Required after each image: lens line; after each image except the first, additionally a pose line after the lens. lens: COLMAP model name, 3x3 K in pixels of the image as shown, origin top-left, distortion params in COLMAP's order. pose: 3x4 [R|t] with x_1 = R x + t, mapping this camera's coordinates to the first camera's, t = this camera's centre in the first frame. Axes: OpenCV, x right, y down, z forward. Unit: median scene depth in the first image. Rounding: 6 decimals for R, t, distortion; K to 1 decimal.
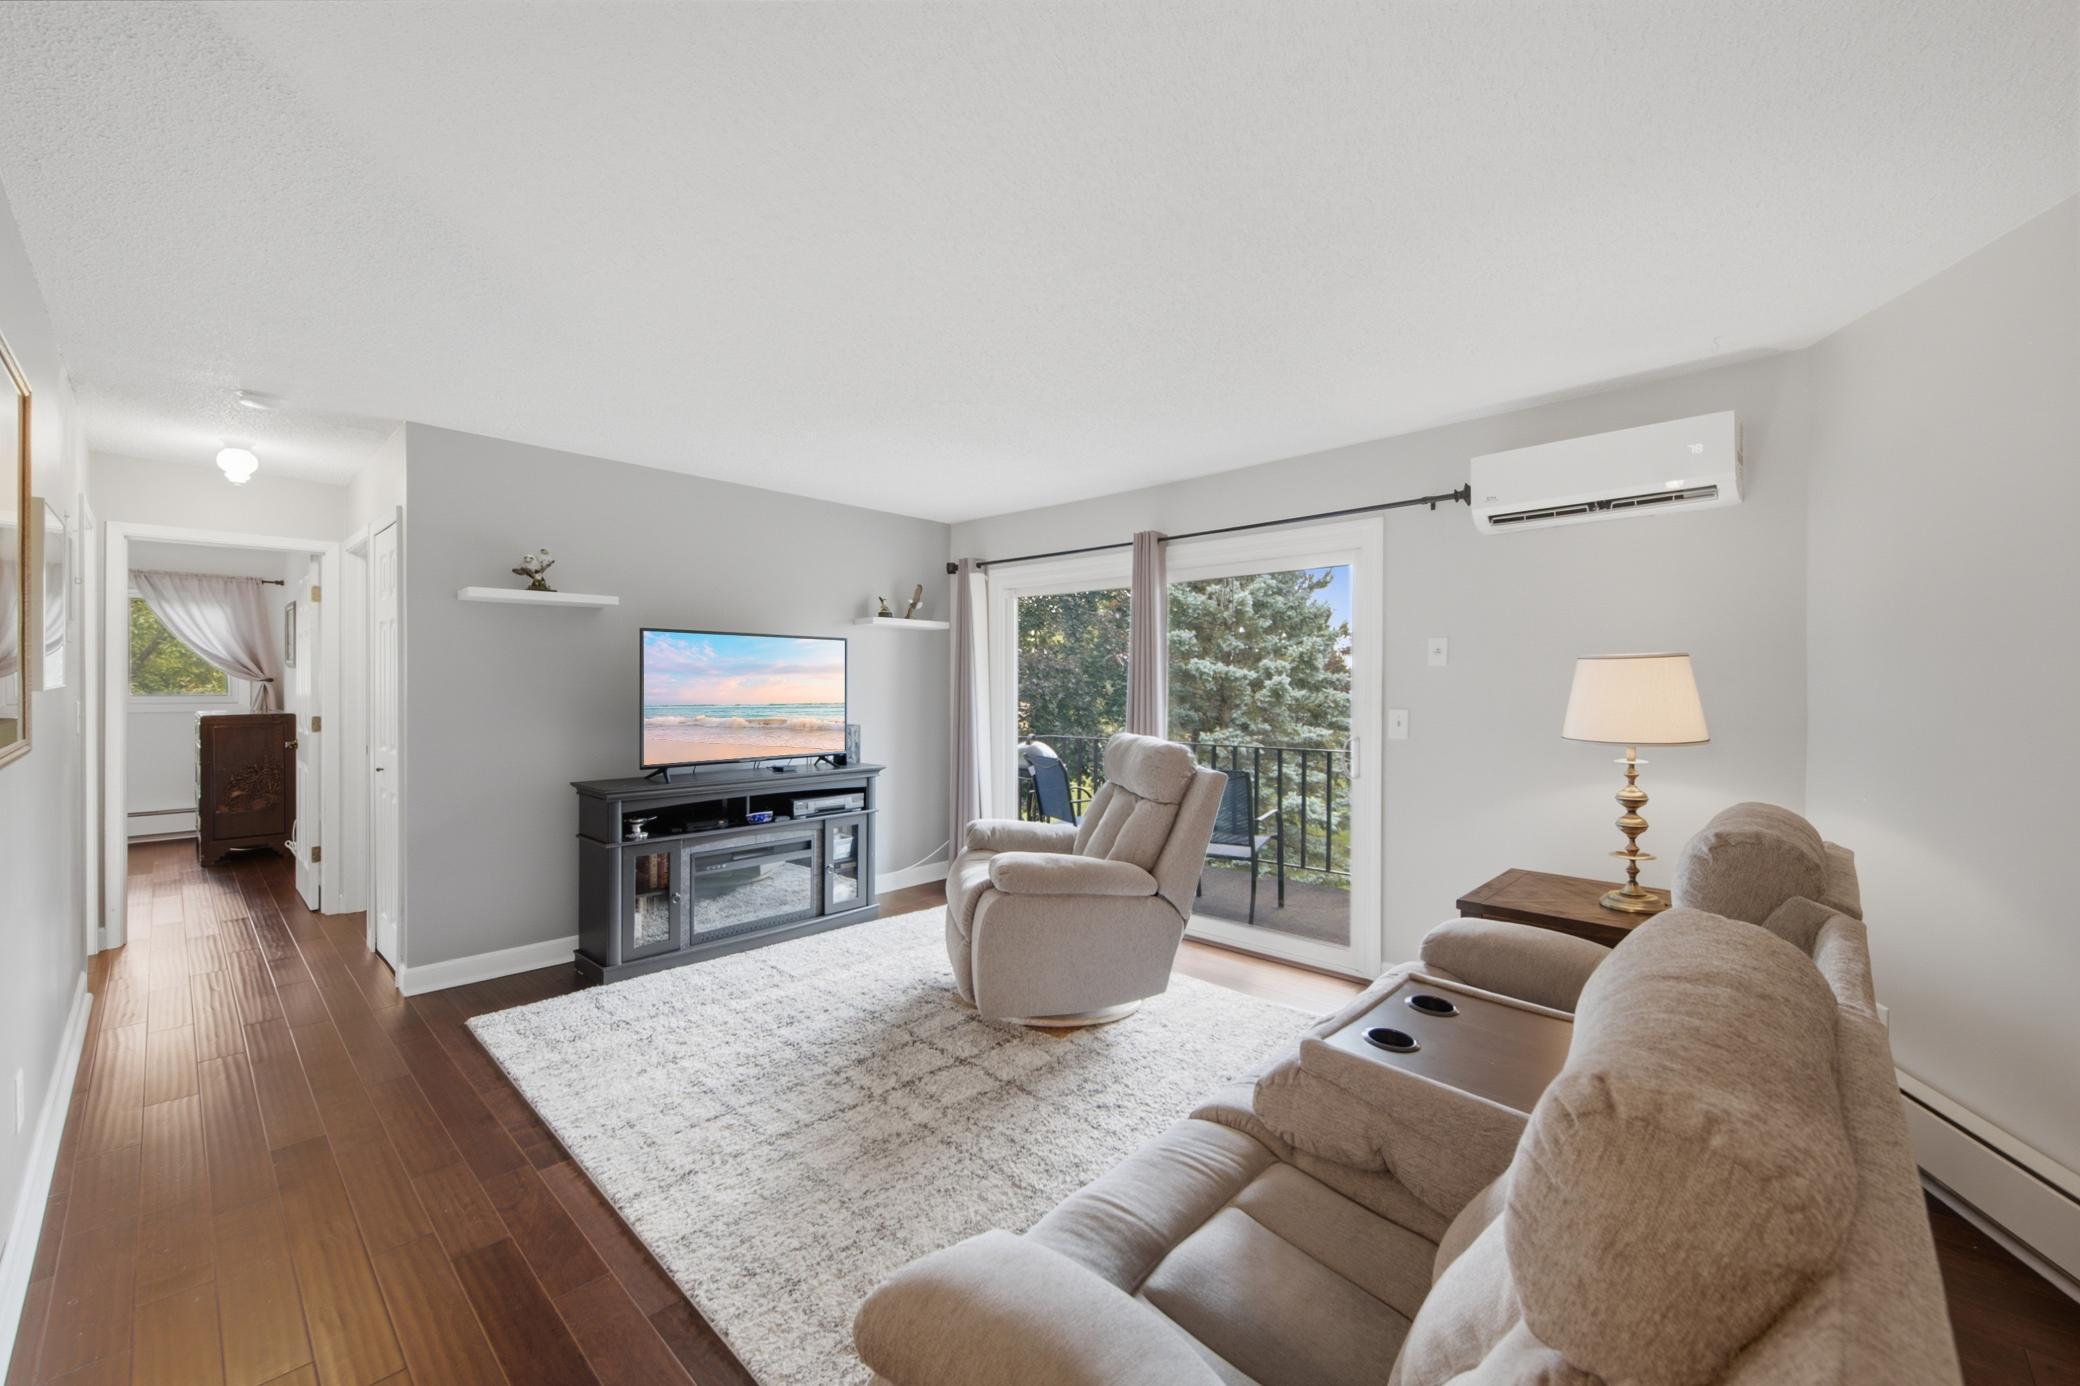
lens RADIAL K [[828.1, 0, 1039.7], [0, 828.1, 689.0], [0, 0, 1]] dist [0.001414, -0.000386]
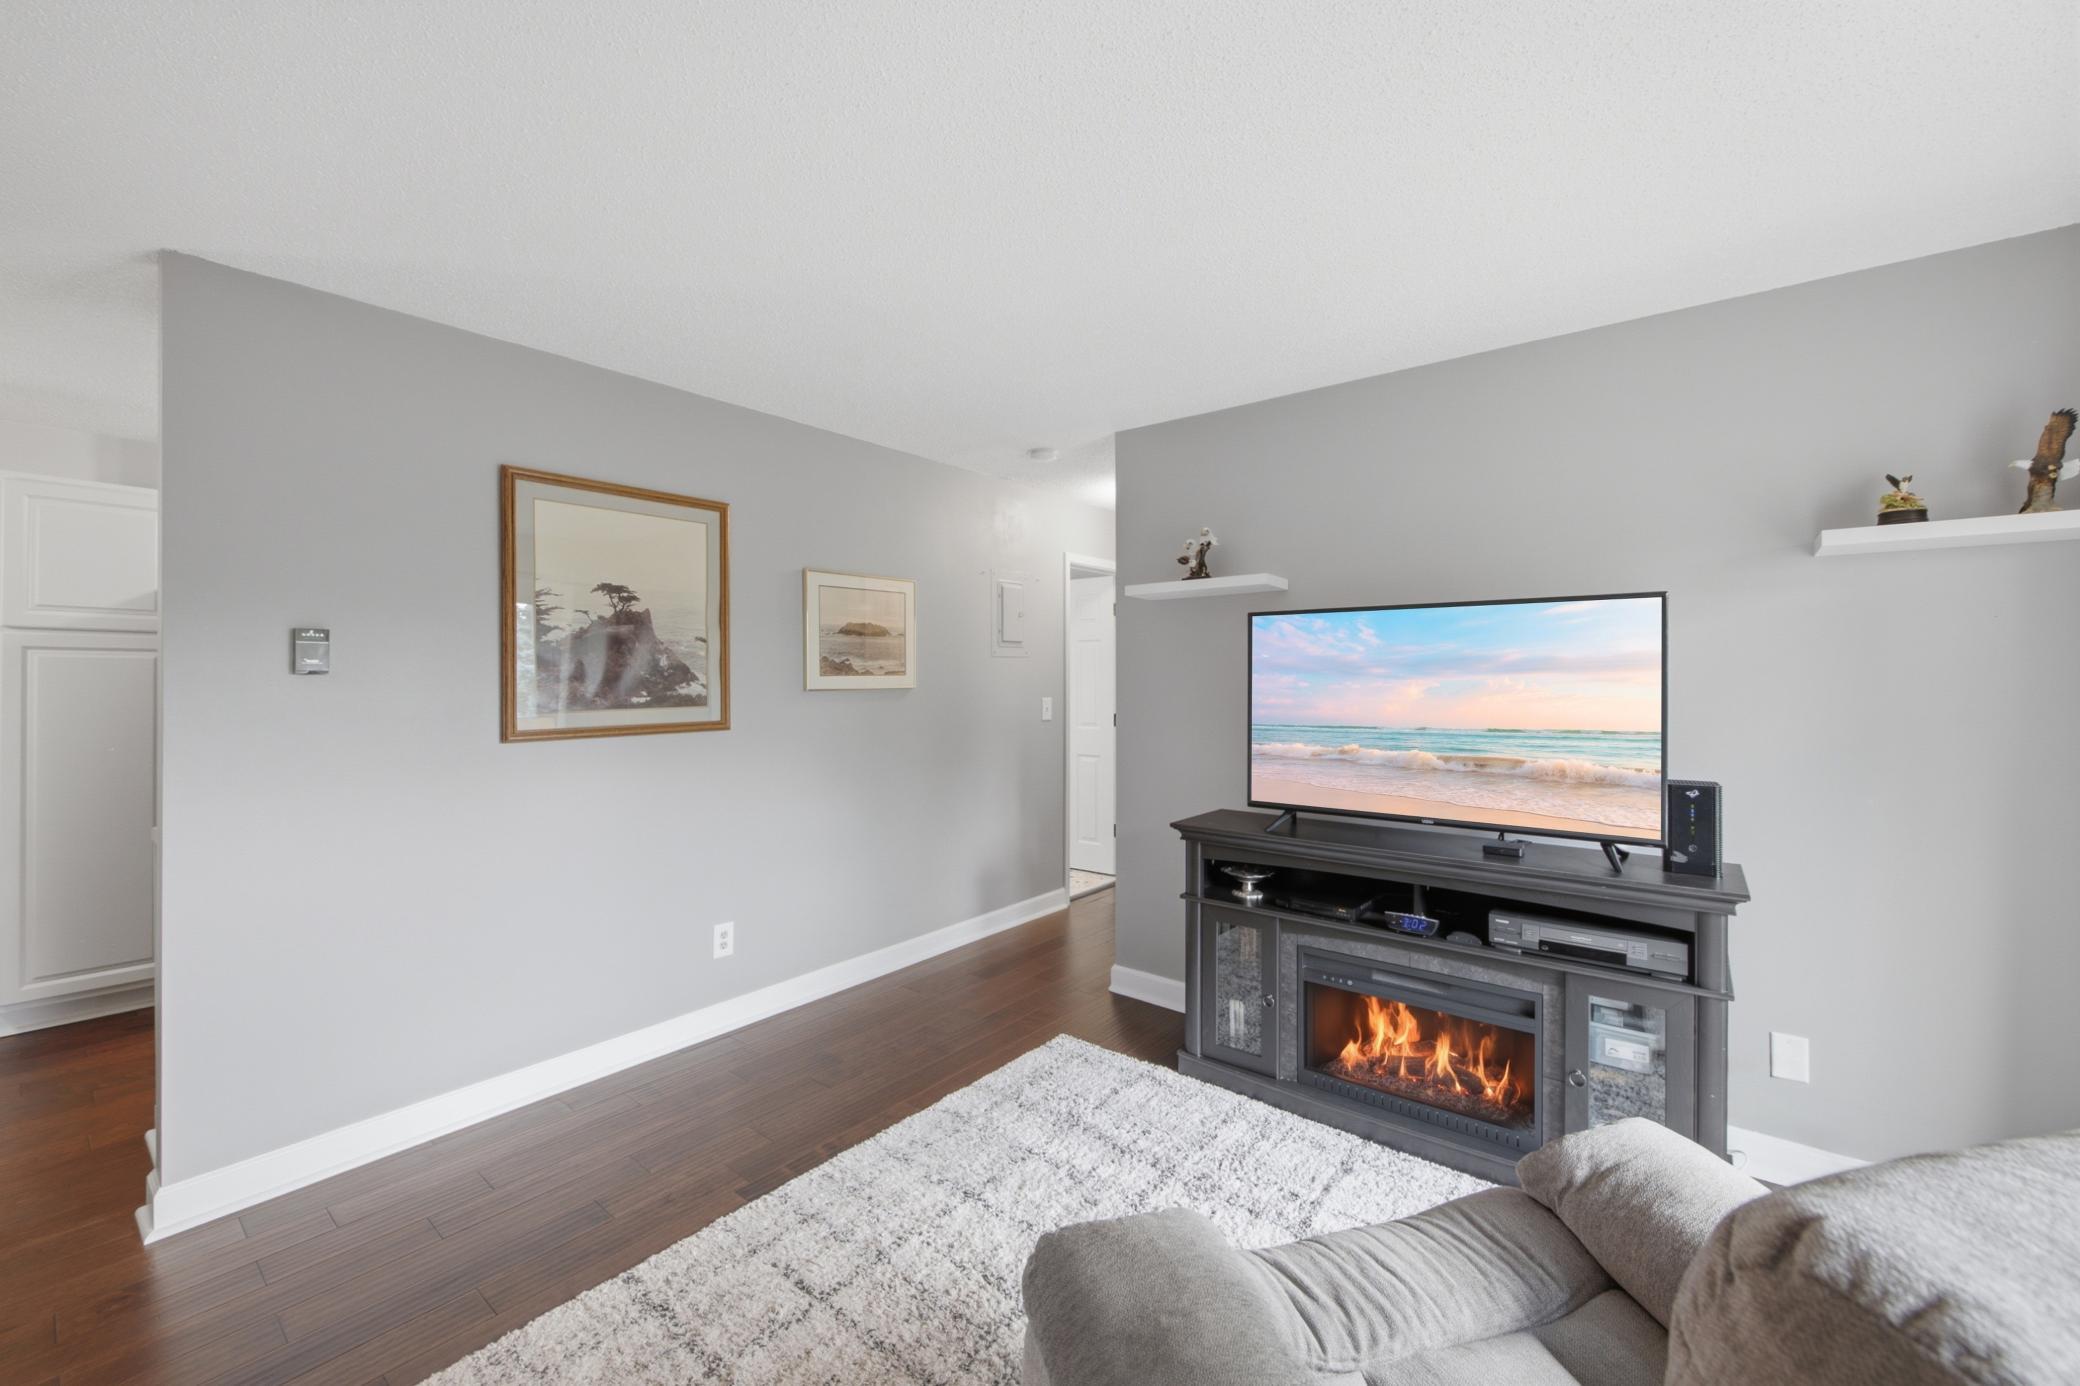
lens RADIAL K [[828.1, 0, 1050.1], [0, 828.1, 679.9], [0, 0, 1]] dist [0.001414, -0.000386]
pose [[0.078206, -0.001854, -0.996936, 0.207141], [-0.007186, 0.999971, -0.002423, -0.009817], [0.996911, 0.007354, 0.078190, 0.679821]]
